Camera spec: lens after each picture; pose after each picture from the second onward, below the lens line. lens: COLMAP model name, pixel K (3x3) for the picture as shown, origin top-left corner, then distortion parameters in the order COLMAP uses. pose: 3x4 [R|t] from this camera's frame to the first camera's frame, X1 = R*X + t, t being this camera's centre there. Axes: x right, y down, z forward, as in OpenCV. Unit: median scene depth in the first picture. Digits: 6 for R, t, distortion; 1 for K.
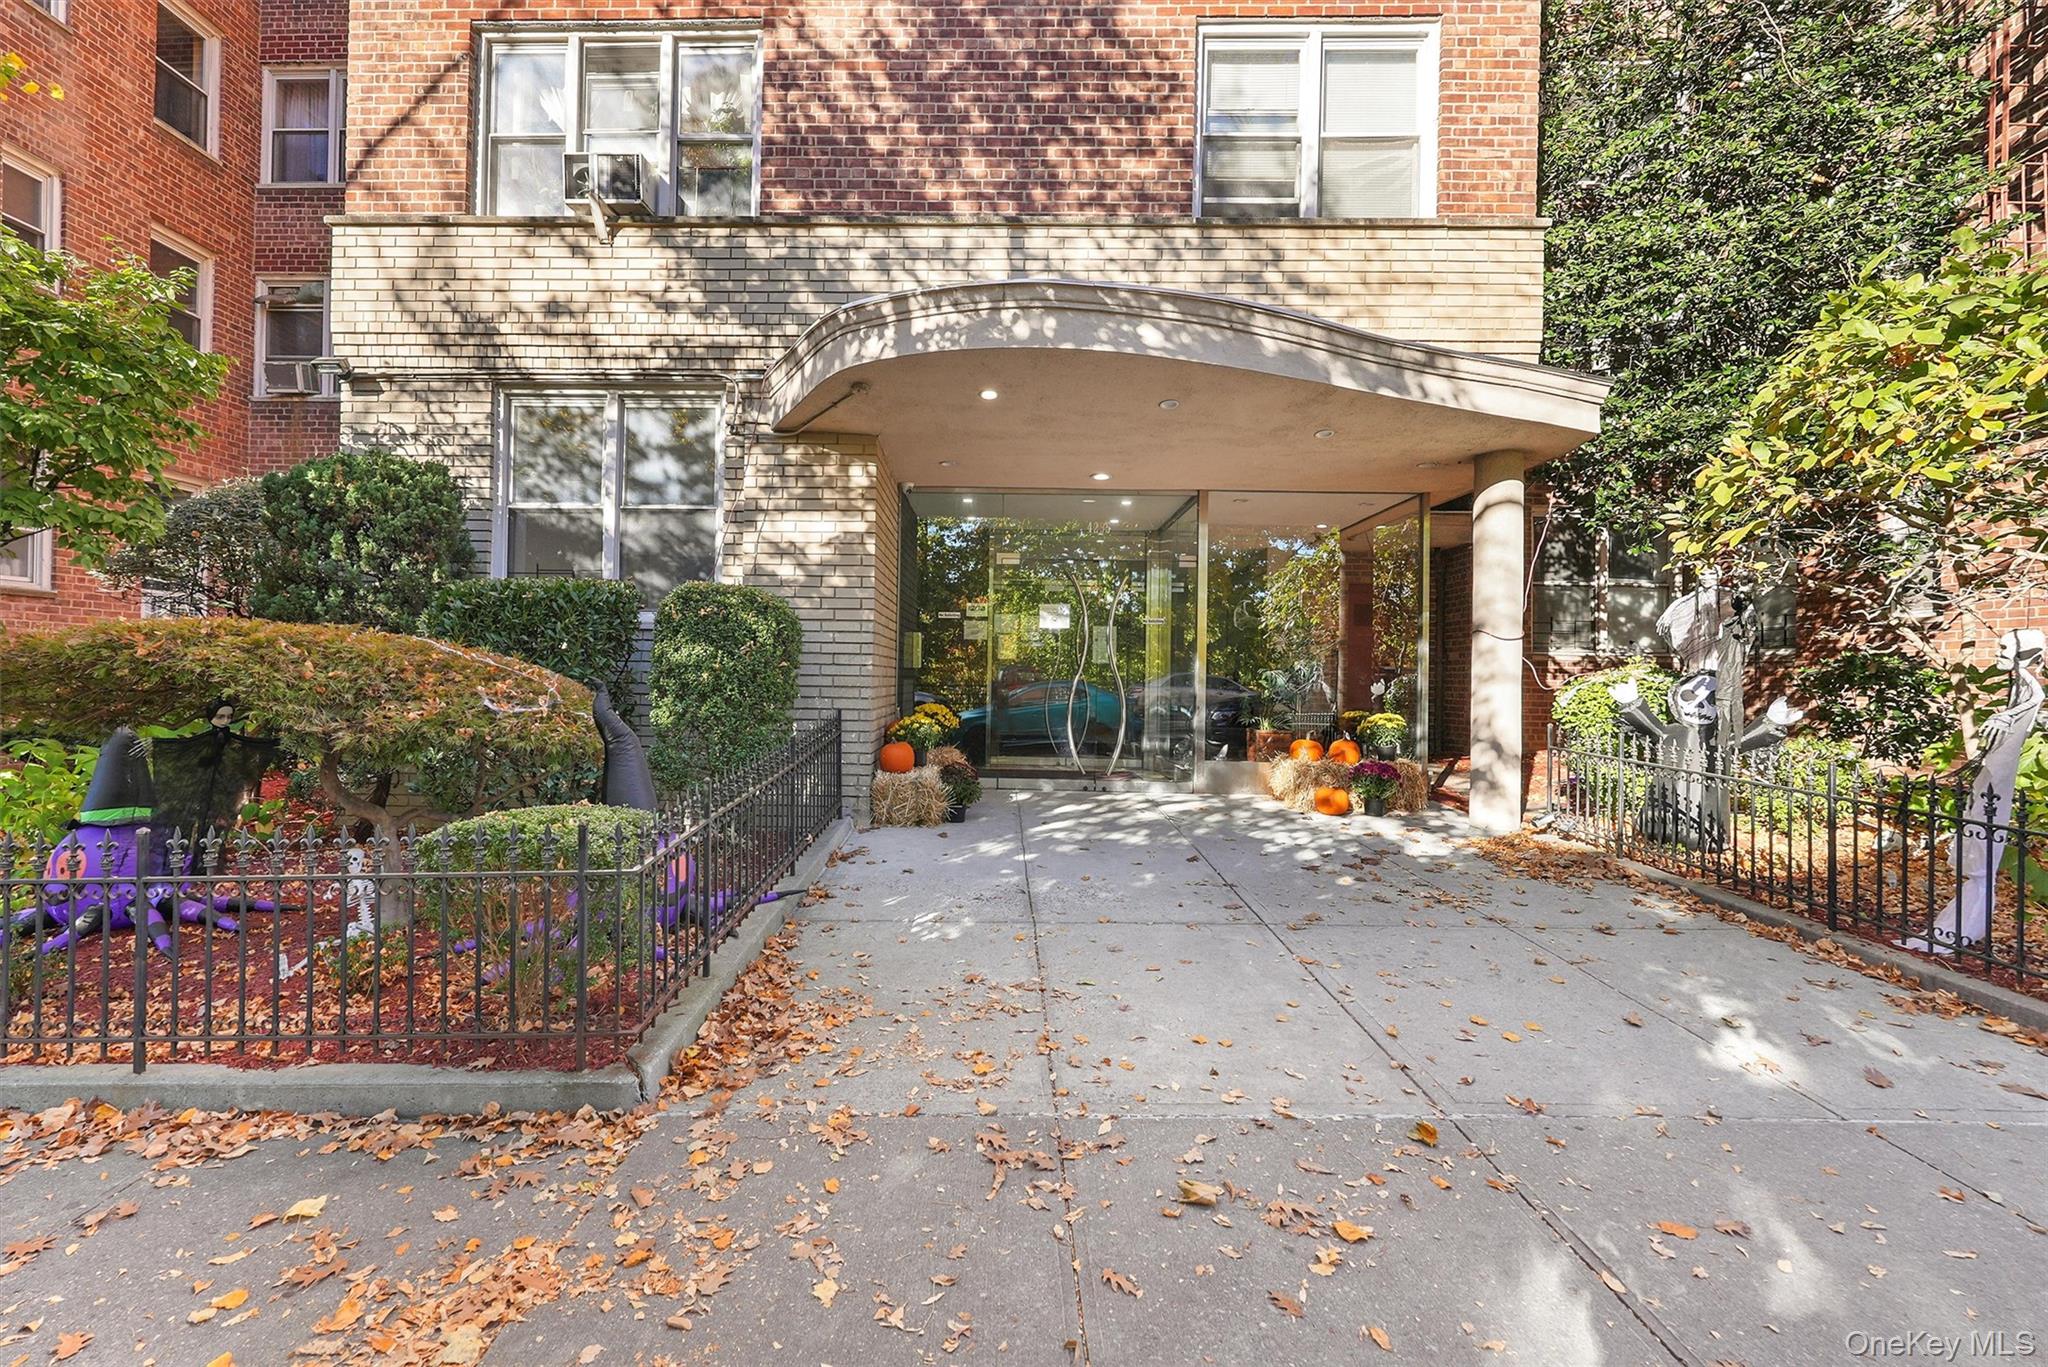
lens RADIAL K [[968.6, 0, 1183.1], [0, 968.6, 664.7], [0, 0, 1]] dist [0.000880, 0.001062]
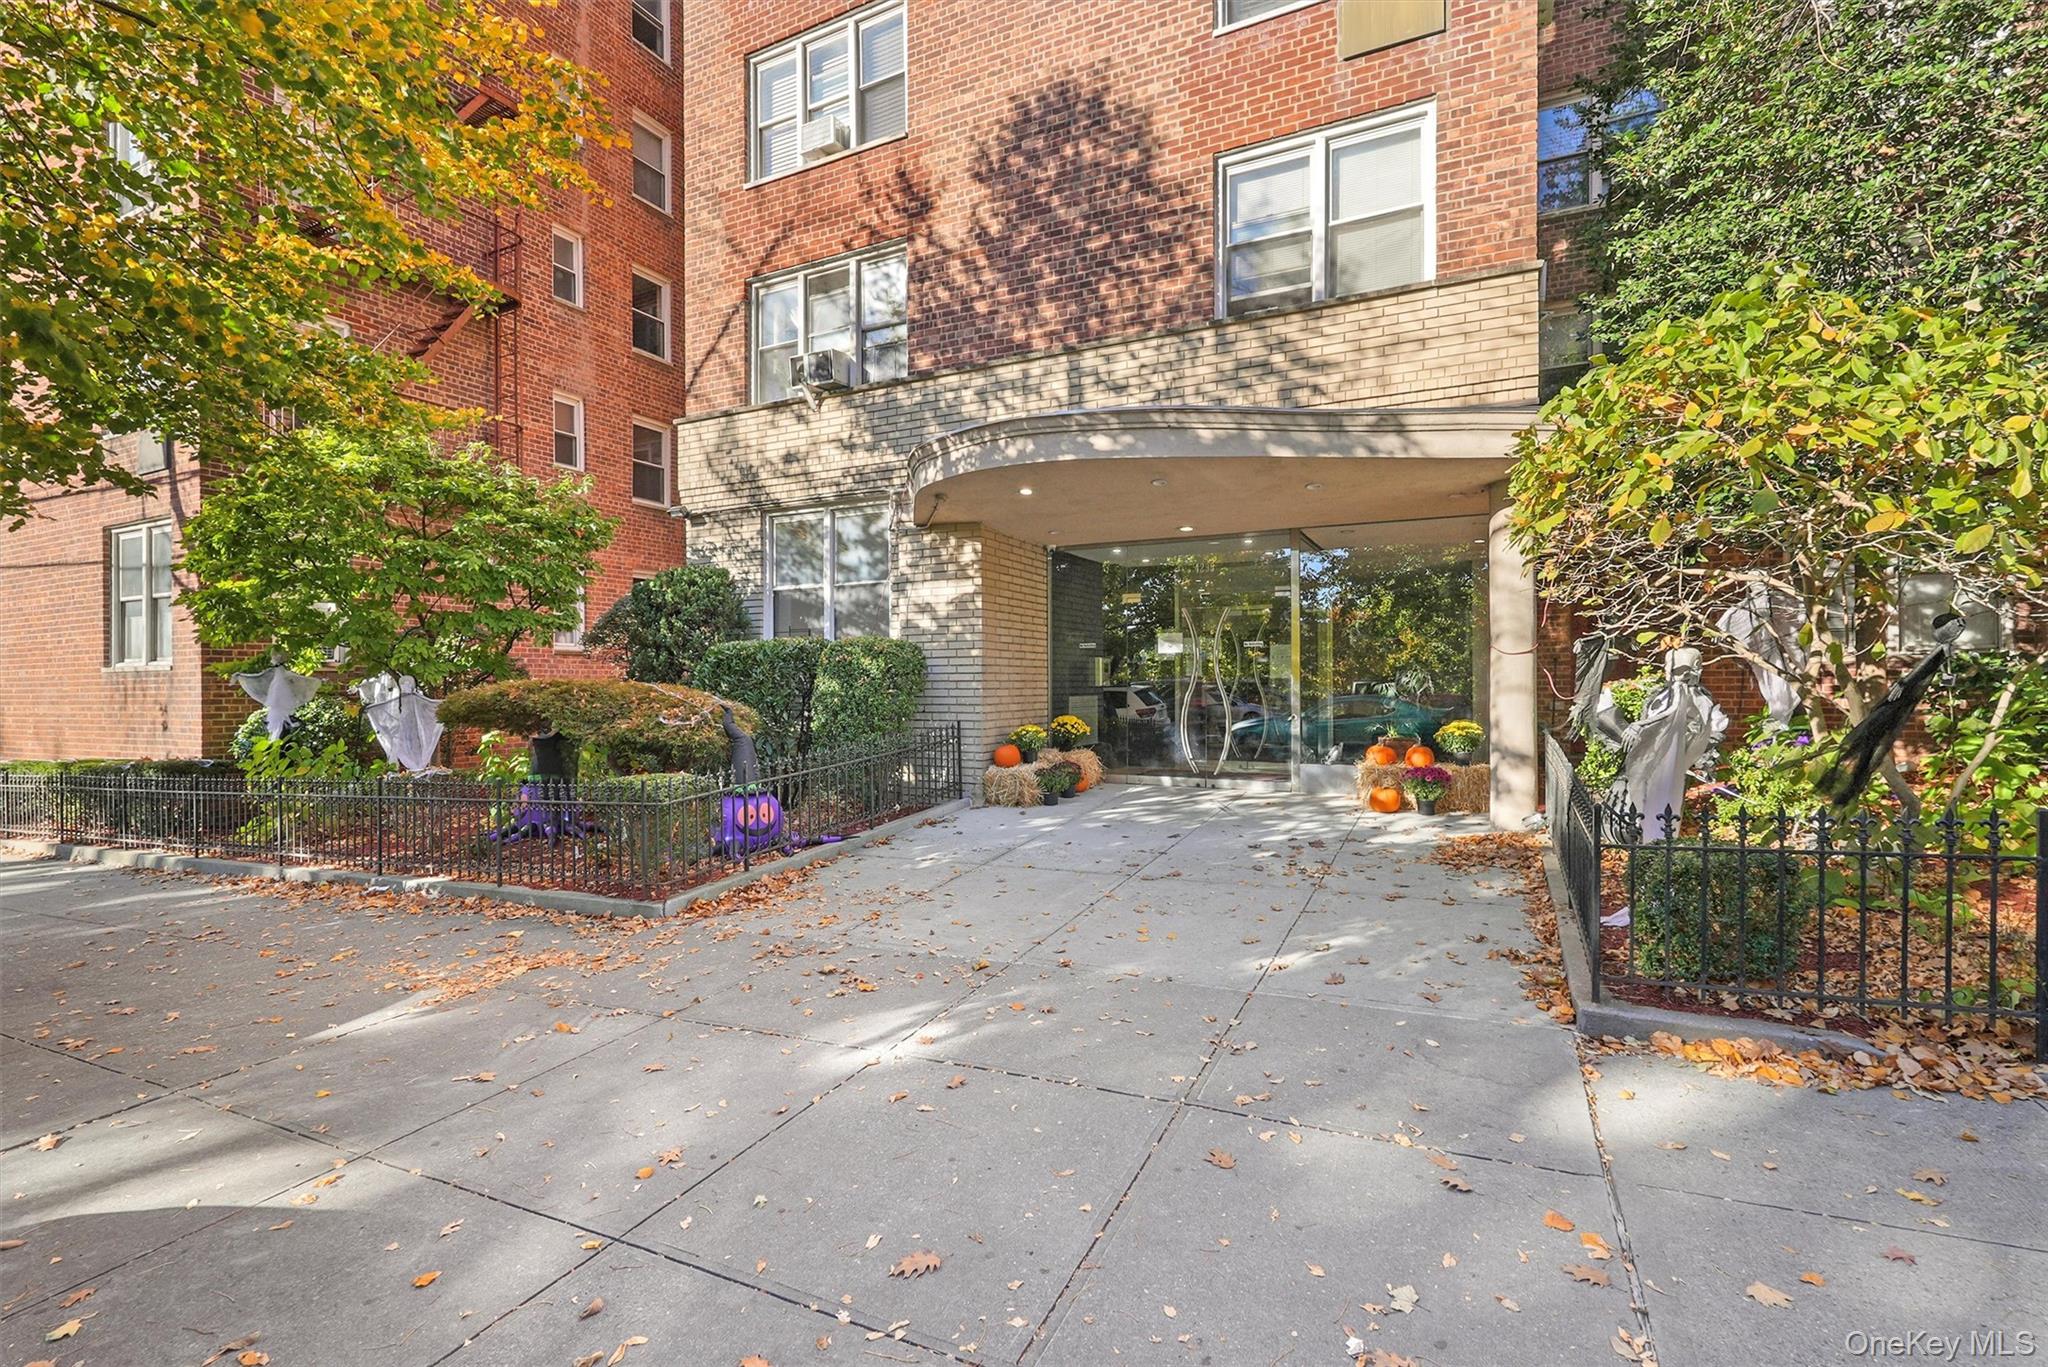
lens RADIAL K [[834.2, 0, 1024.0], [0, 834.2, 683.5], [0, 0, 1]] dist [0.002337, 0.000439]
pose [[0.923267, -0.021386, -0.383564, 0.183612], [0.022678, 0.999742, -0.001155, -0.003929], [0.383489, -0.007632, 0.923514, -0.071489]]
